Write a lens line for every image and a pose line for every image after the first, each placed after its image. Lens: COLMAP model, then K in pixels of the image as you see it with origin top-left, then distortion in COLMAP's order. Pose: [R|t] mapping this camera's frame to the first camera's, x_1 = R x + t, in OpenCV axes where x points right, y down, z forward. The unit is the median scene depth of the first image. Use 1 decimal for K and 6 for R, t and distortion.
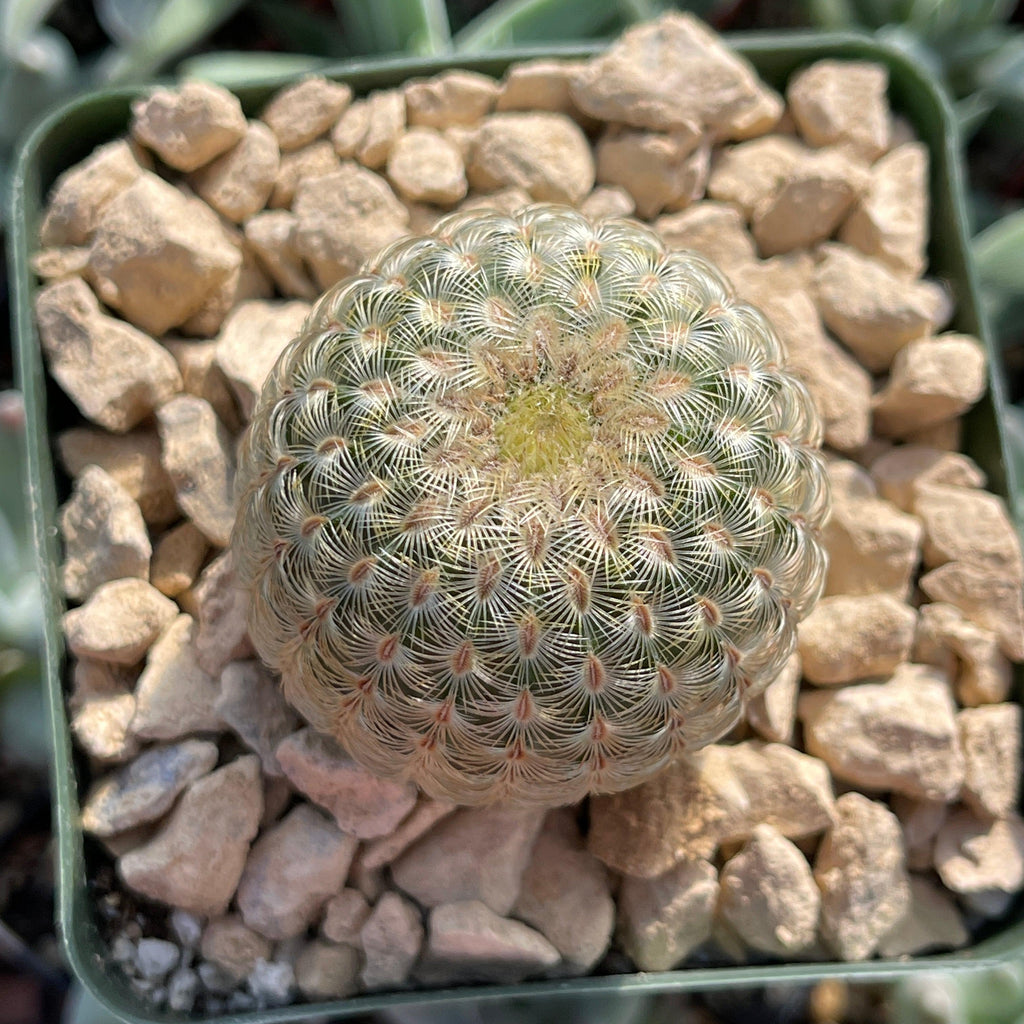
lens RADIAL K [[2106.2, 0, 488.6], [0, 2106.2, 566.0], [0, 0, 1]] dist [0.110885, 0.267314]
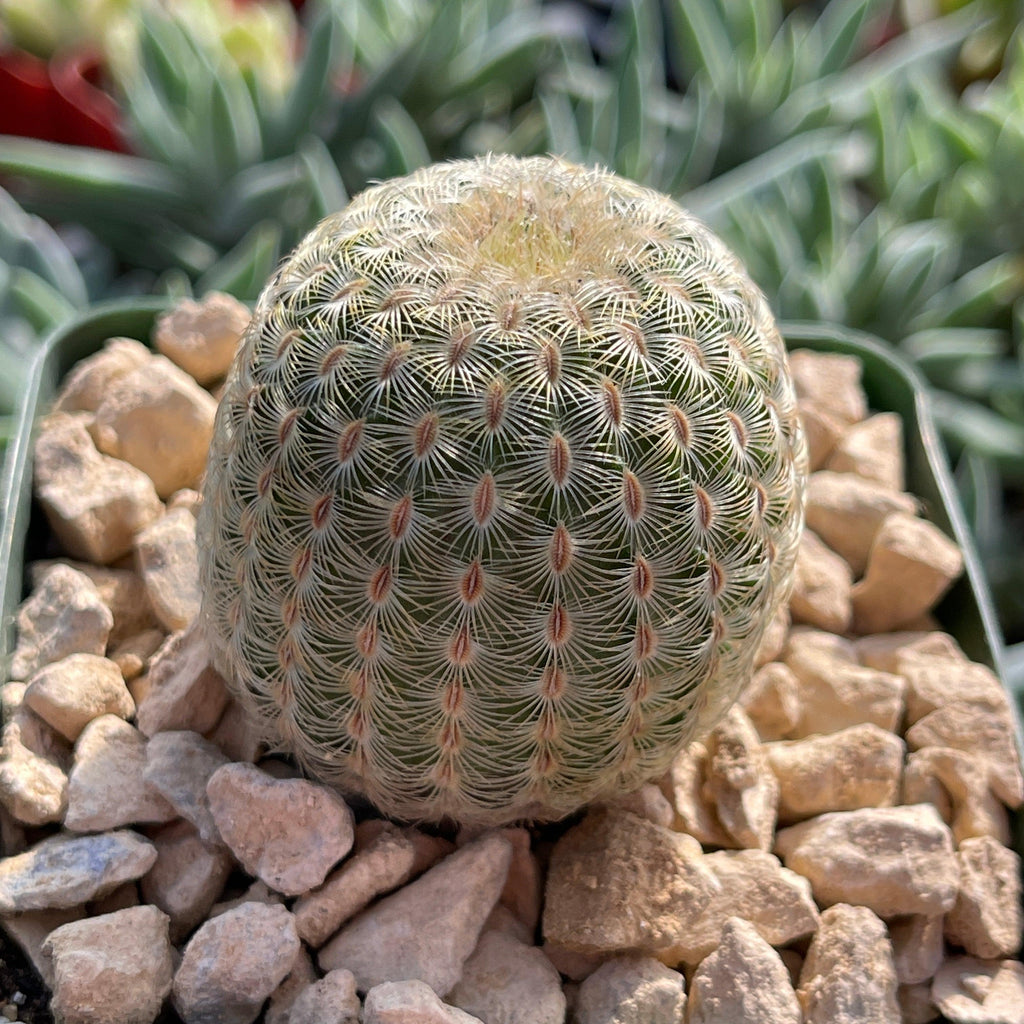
lens RADIAL K [[2131.7, 0, 512.9], [0, 2131.7, 555.4], [0, 0, 1]] dist [0.147956, -0.205954]
pose [[0.997199, 0.073968, -0.011076, 0.042667], [-0.068298, 0.840219, -0.537929, 0.618207], [-0.030483, 0.537179, 0.842917, 0.199409]]
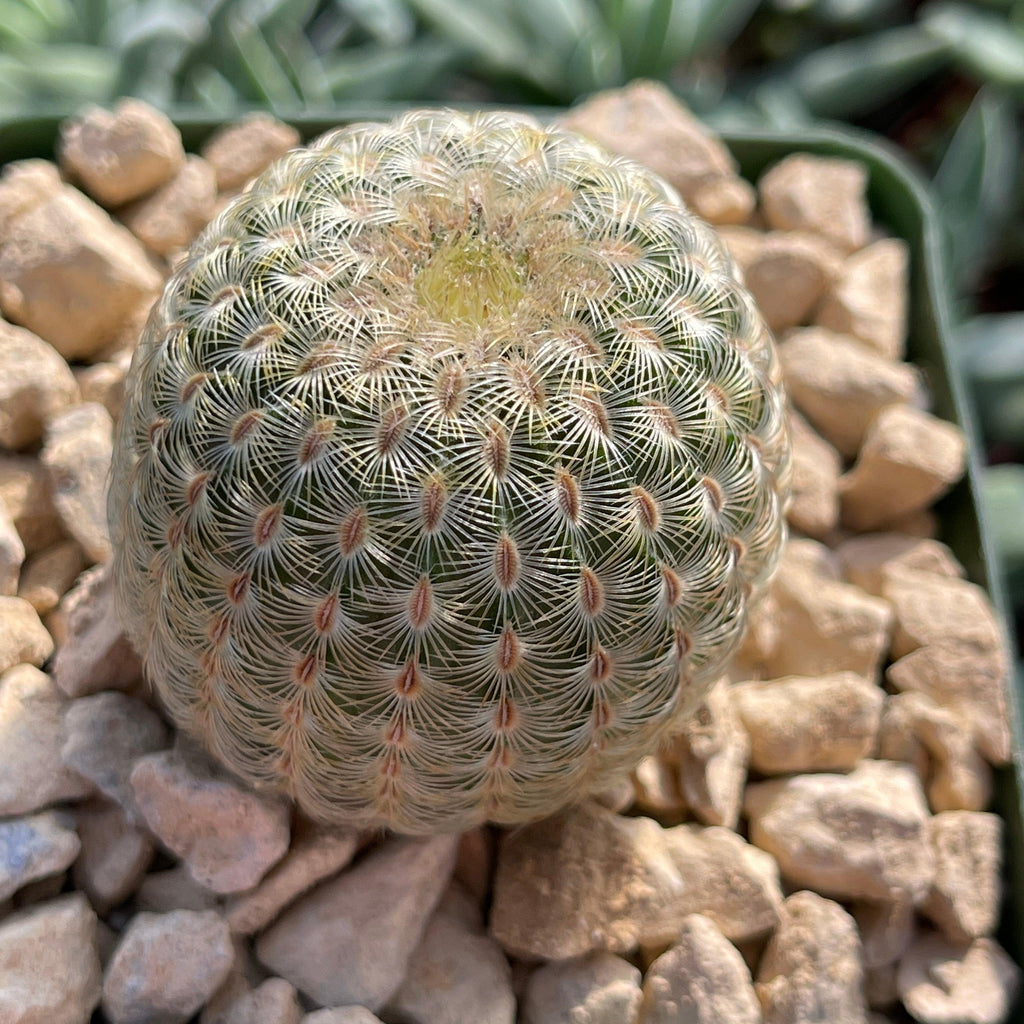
lens RADIAL K [[2137.3, 0, 499.4], [0, 2137.3, 539.5], [0, 0, 1]] dist [0.107043, 0.175206]
pose [[0.996677, 0.080479, 0.012572, 0.035441], [-0.074007, 0.959168, -0.272982, 0.277267], [-0.034028, 0.271144, 0.961937, 0.173261]]
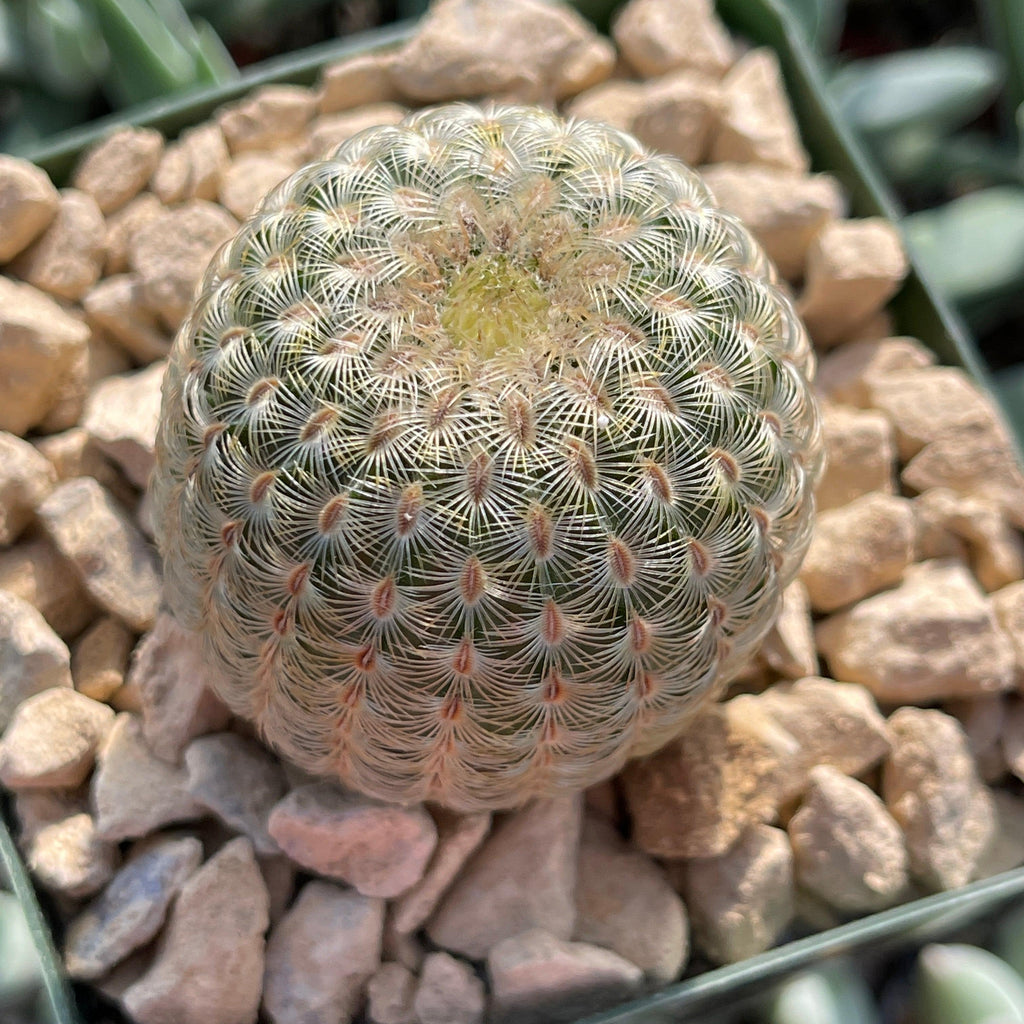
lens RADIAL K [[2131.7, 0, 512.9], [0, 2131.7, 555.4], [0, 0, 1]] dist [0.147956, -0.205954]
pose [[0.963751, -0.245408, 0.104686, -0.085217], [0.257511, 0.958244, -0.124325, 0.147554], [-0.069805, 0.146776, 0.986704, 0.131052]]
